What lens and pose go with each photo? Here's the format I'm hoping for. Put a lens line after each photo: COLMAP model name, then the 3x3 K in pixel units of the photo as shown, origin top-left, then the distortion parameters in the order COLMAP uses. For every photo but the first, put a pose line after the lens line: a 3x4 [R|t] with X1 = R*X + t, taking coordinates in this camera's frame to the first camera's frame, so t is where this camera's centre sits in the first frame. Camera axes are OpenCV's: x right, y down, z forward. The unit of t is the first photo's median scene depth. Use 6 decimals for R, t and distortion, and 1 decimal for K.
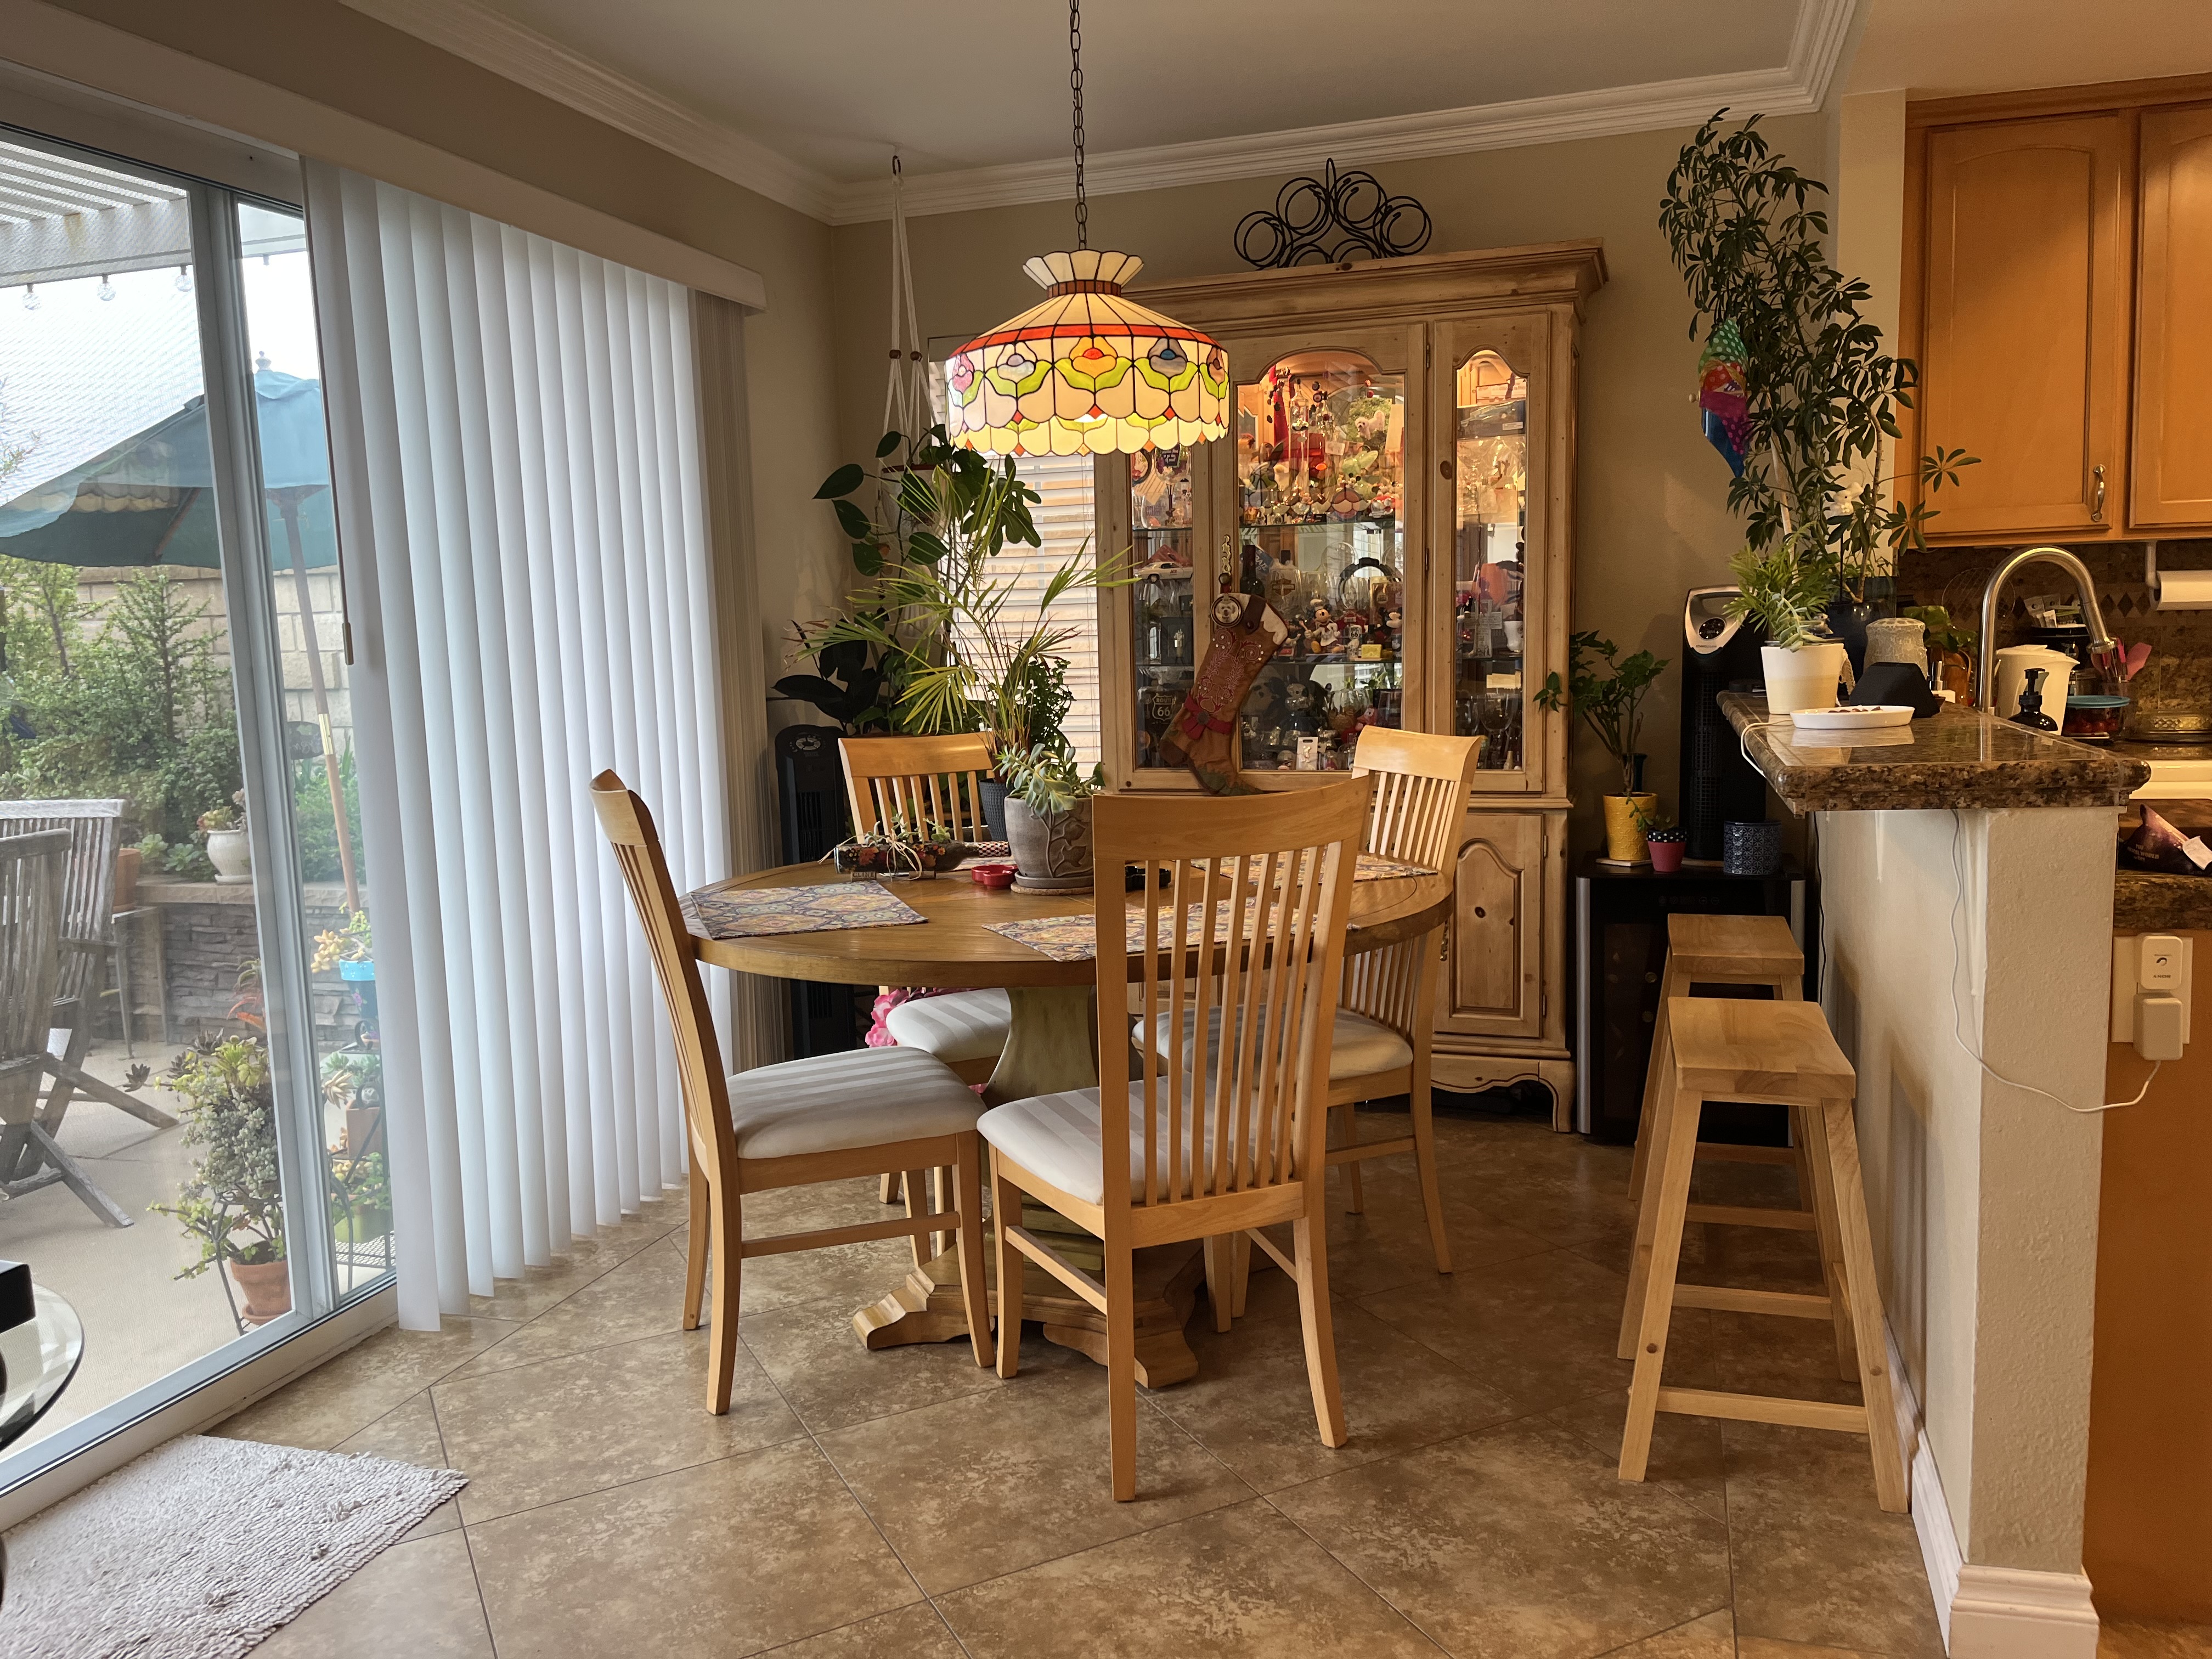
lens RADIAL K [[1696.4, 0, 1105.4], [0, 1696.4, 830.3], [0, 0, 1]] dist [-0.002967, -0.005126]
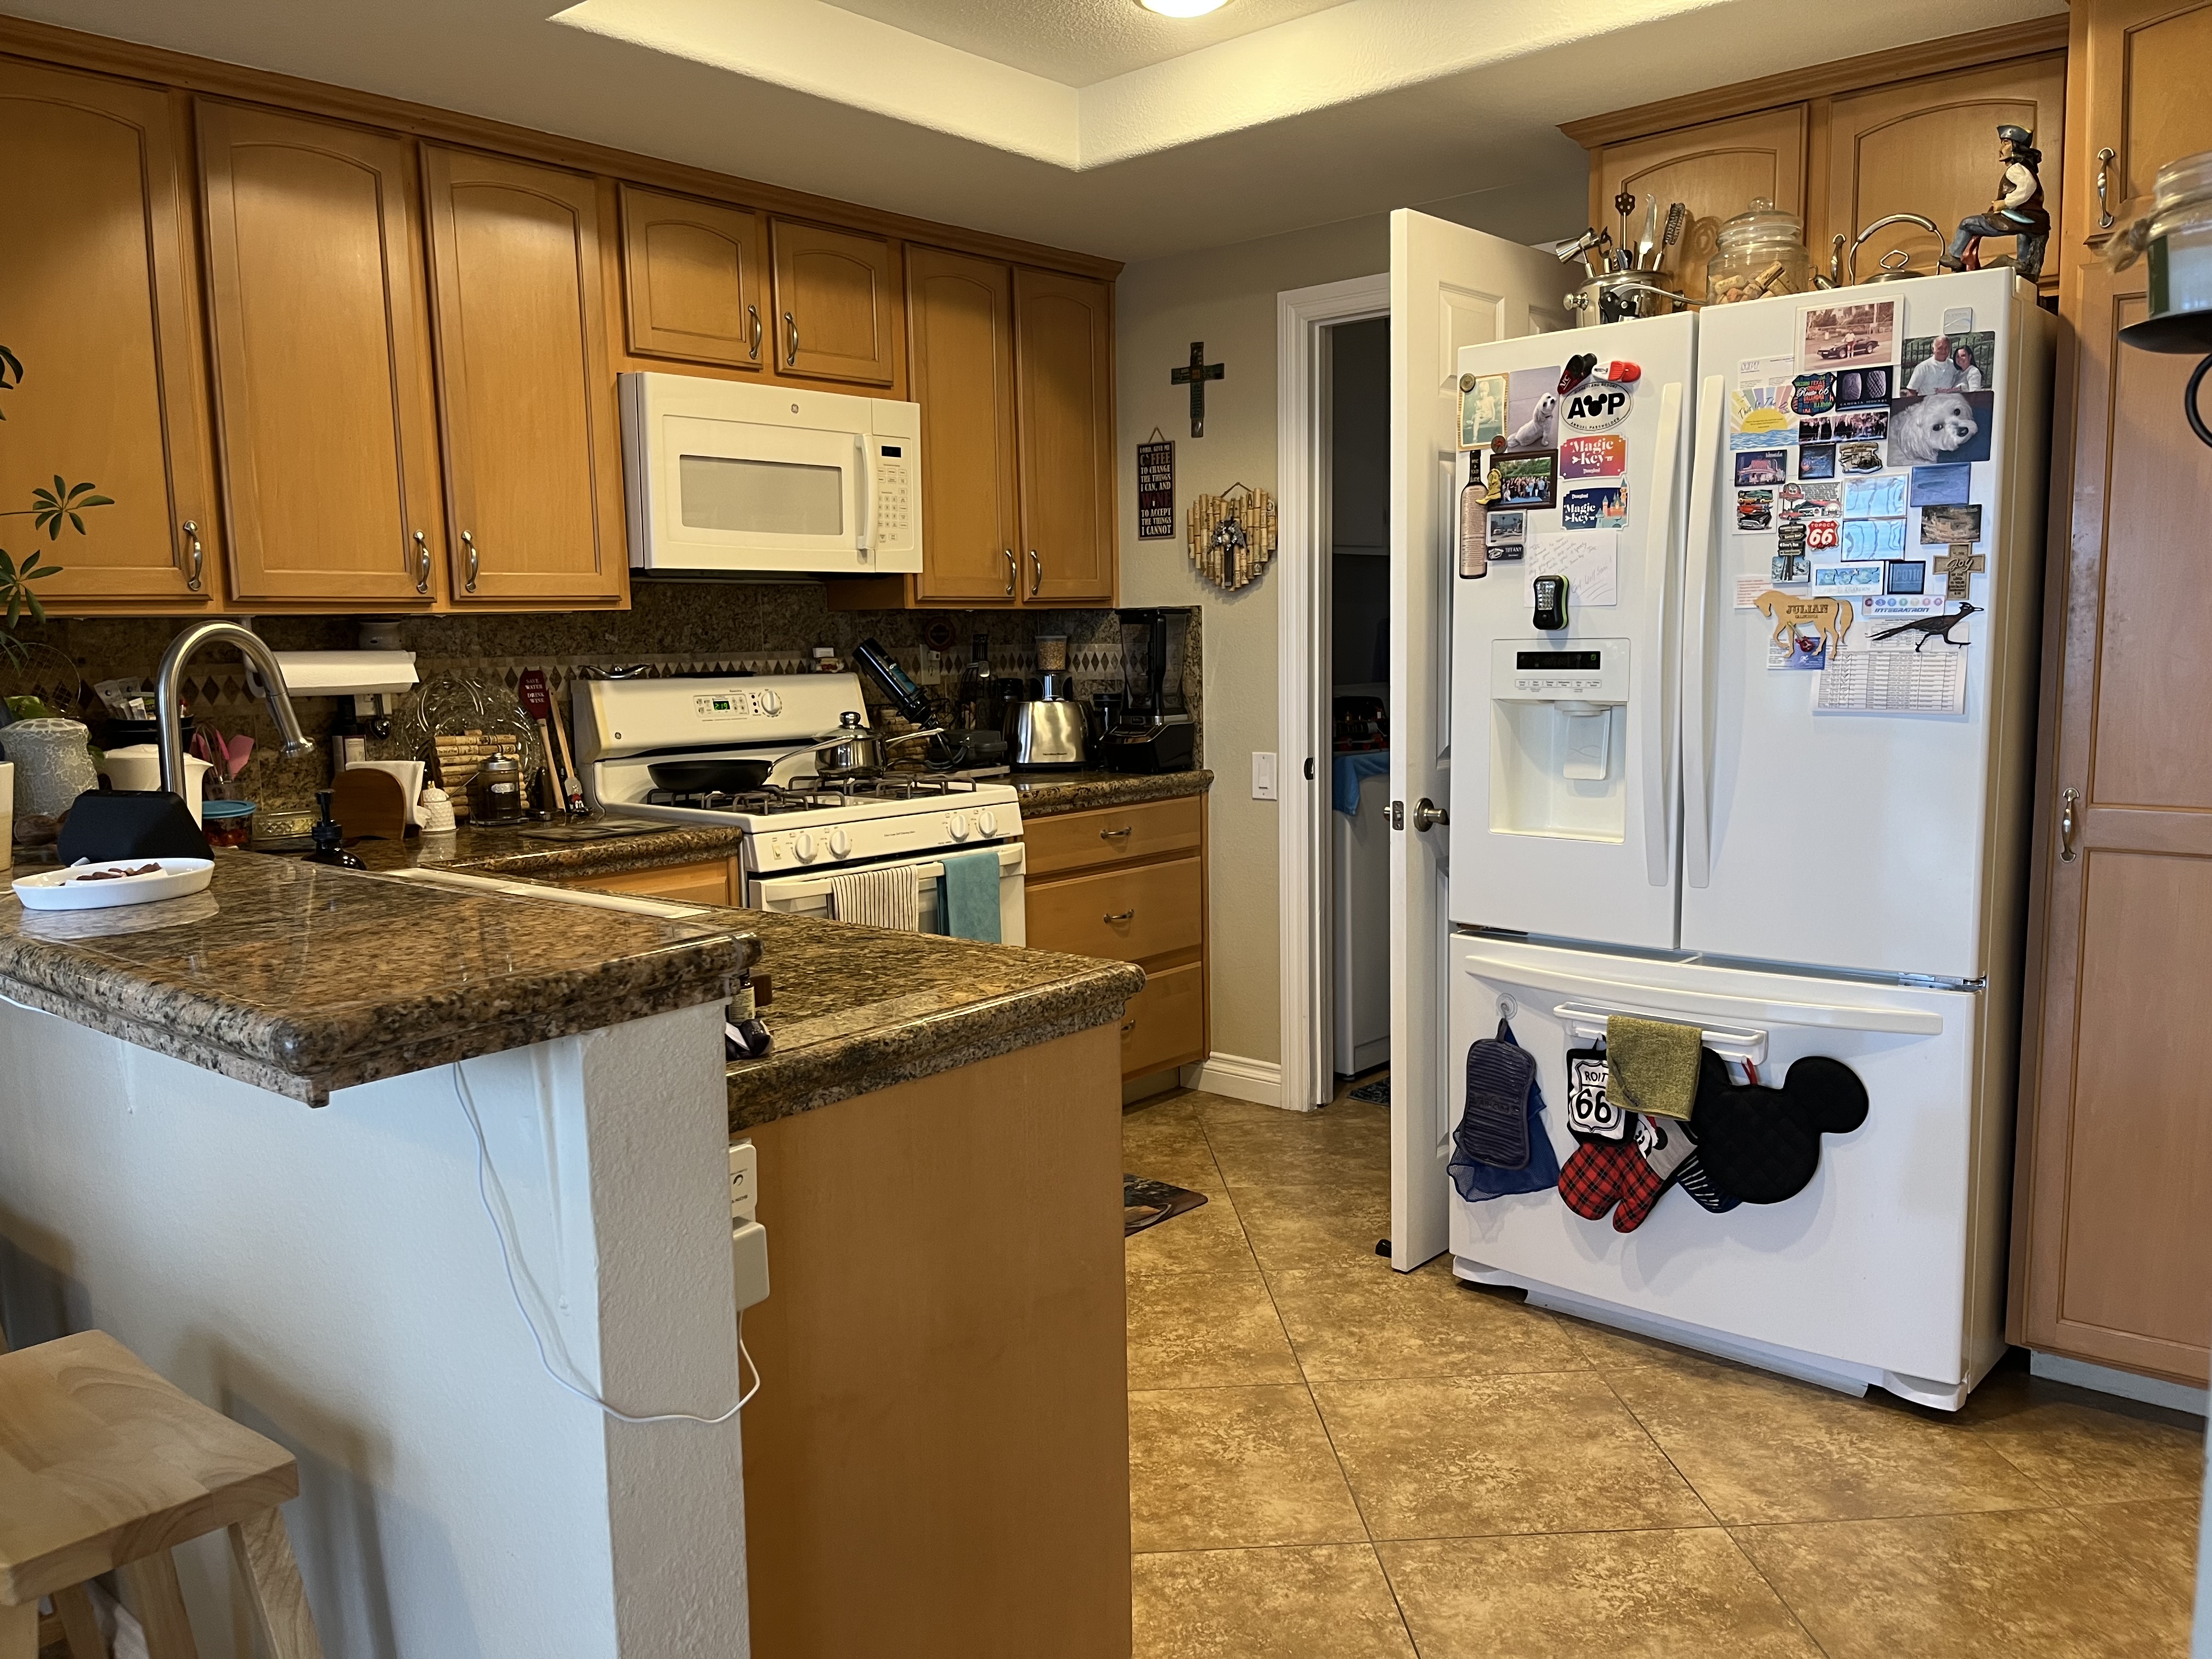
lens RADIAL K [[1696.4, 0, 1104.4], [0, 1696.4, 838.1], [0, 0, 1]] dist [-0.002967, -0.005126]
pose [[0.395322, -0.085647, 0.914541, 0.004309], [0.116524, 0.992276, 0.042557, -0.075105], [-0.911121, 0.089742, 0.402249, 0.446665]]
